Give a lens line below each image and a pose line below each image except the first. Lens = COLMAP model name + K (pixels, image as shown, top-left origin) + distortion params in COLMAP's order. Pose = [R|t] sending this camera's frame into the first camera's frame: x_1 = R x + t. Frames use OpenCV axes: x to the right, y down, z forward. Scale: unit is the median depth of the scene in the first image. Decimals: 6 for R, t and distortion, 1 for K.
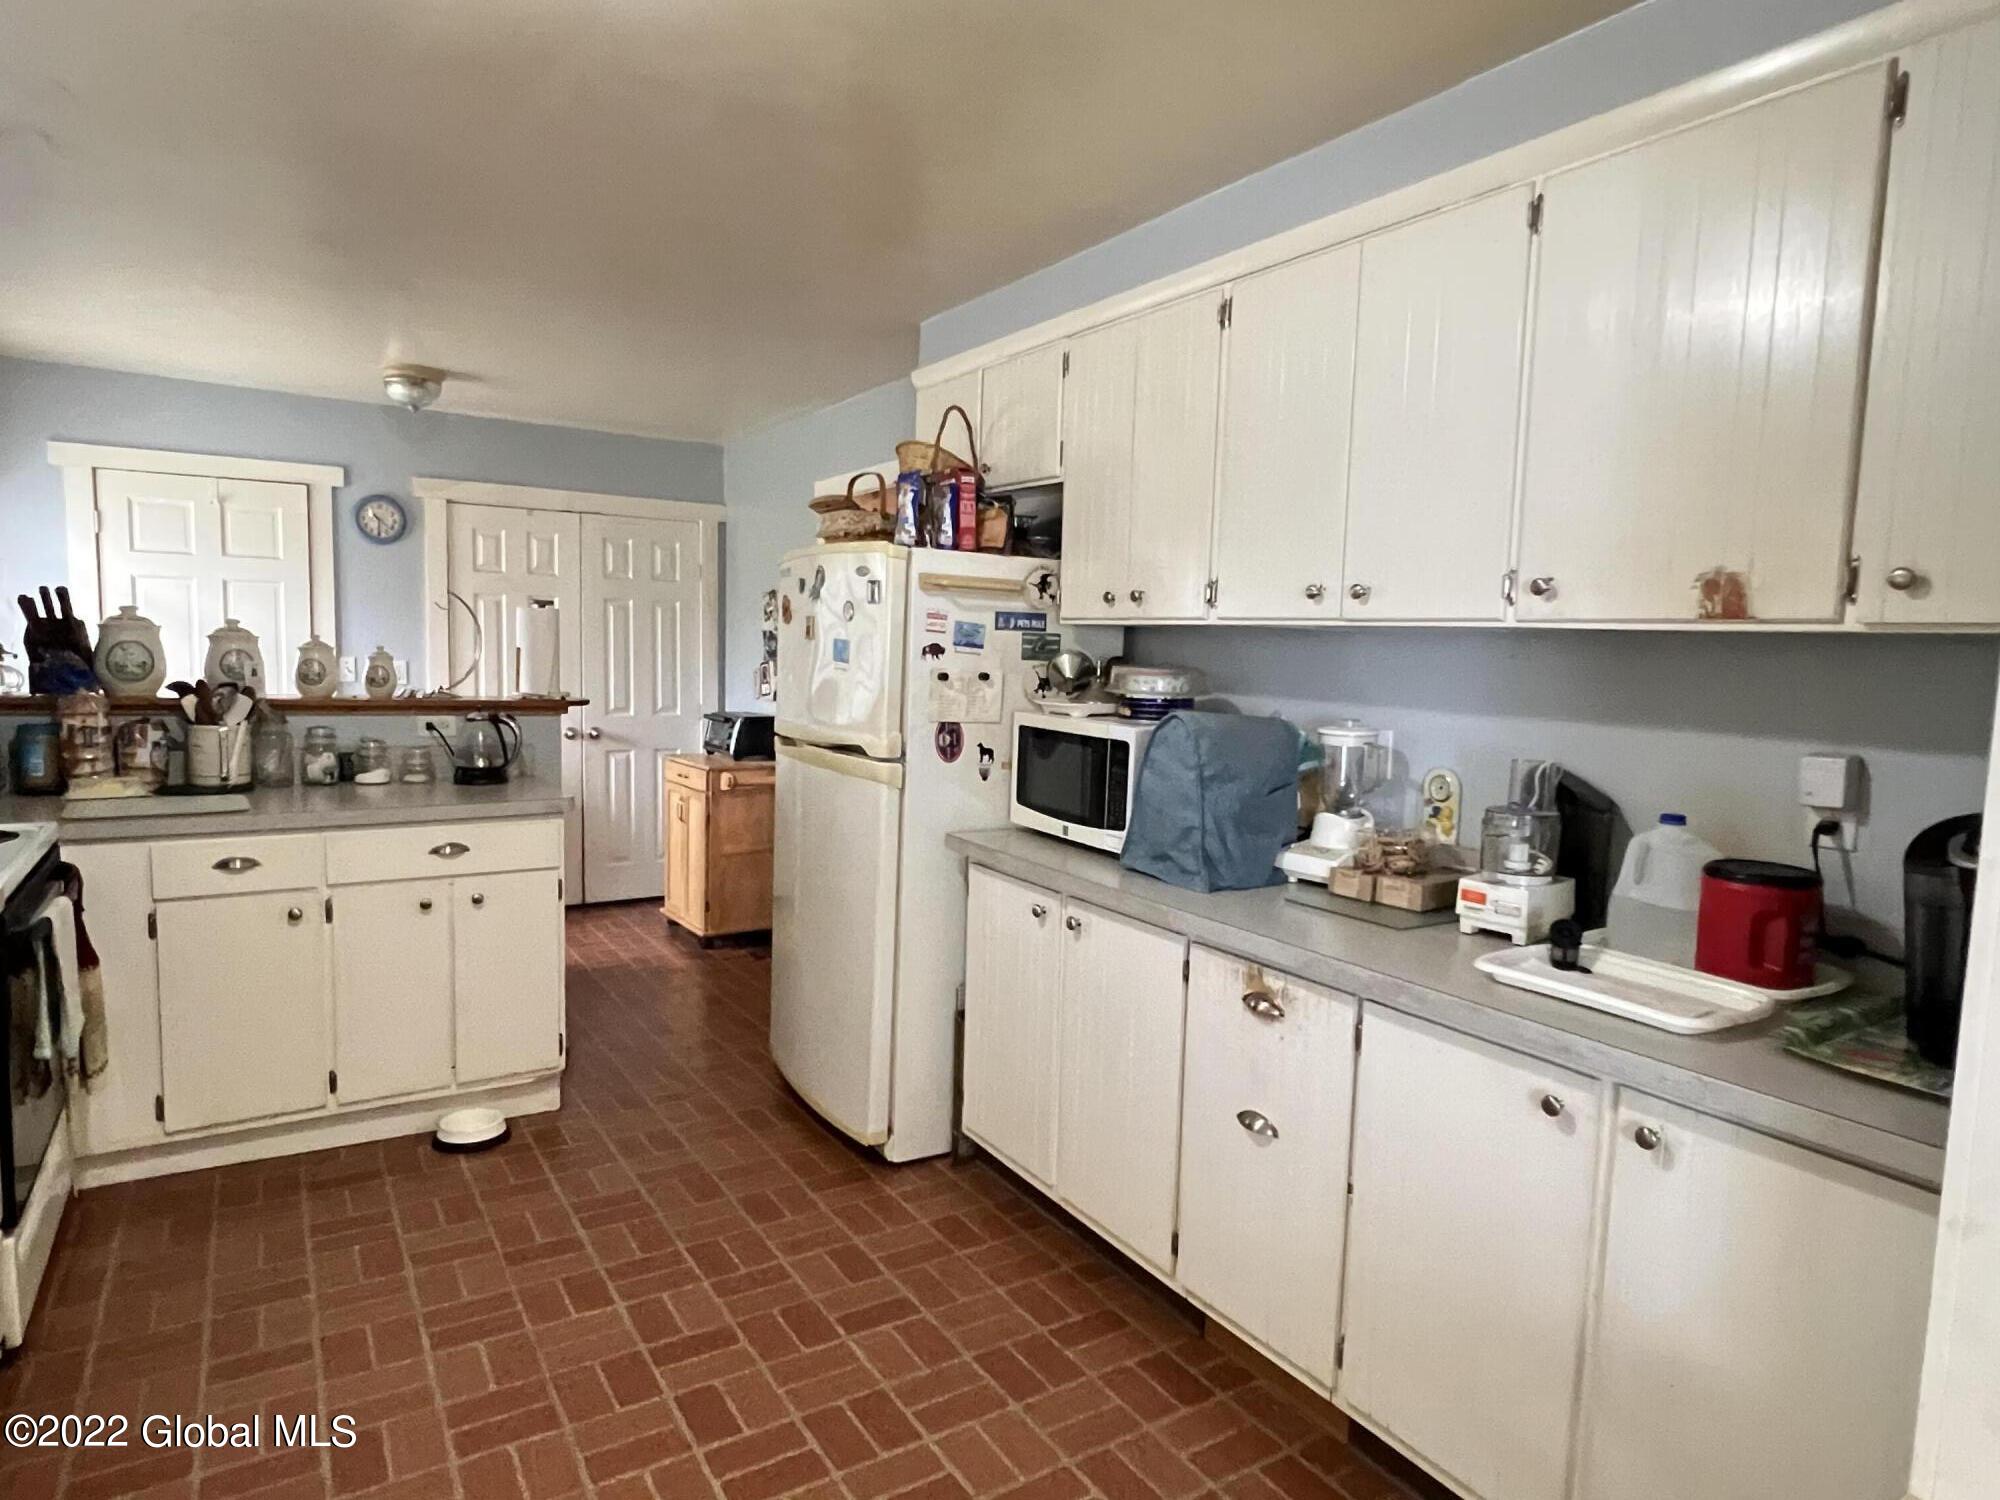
lens RADIAL K [[1171.2, 0, 1002.2], [0, 1171.2, 751.4], [0, 0, 1]] dist [0.003982, 0.000340]
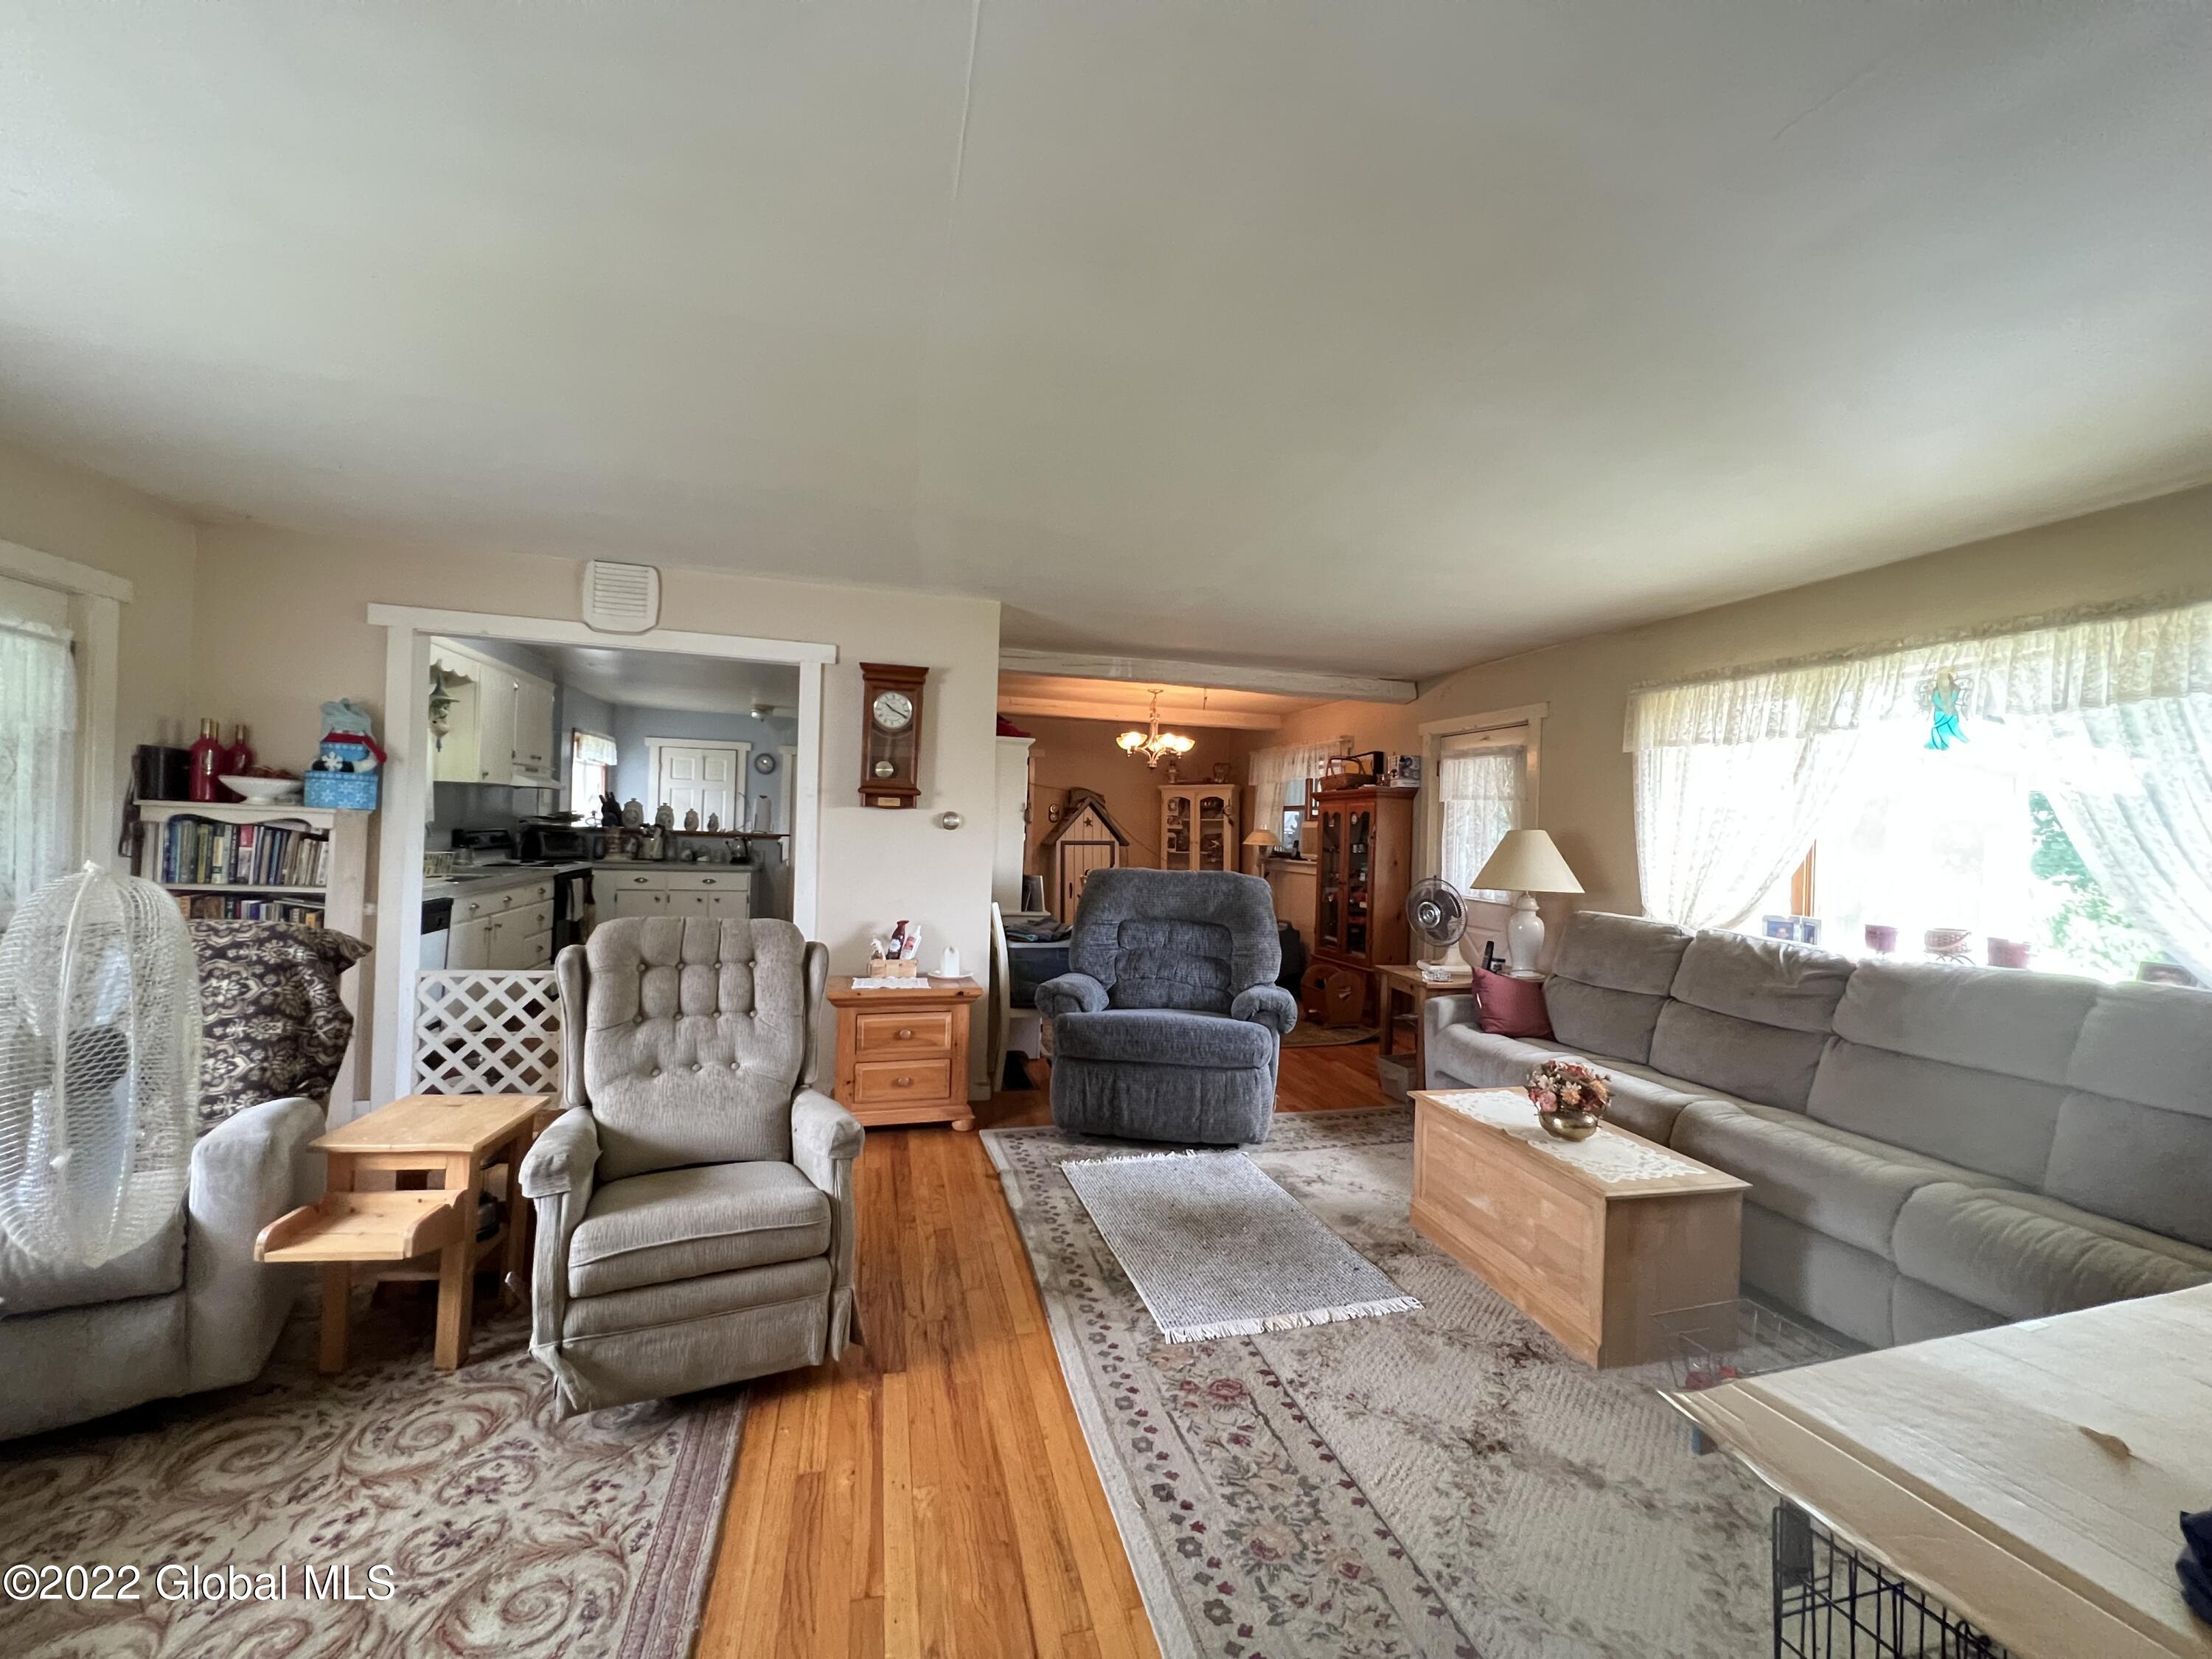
lens RADIAL K [[891.4, 0, 1105.9], [0, 891.4, 826.0], [0, 0, 1]] dist [0.004443, -0.000537]
pose [[0.949935, 0.008612, -0.312329, 1.051008], [-0.041256, 0.994325, -0.098062, 0.113504], [0.309712, 0.106038, 0.944899, -0.724210]]
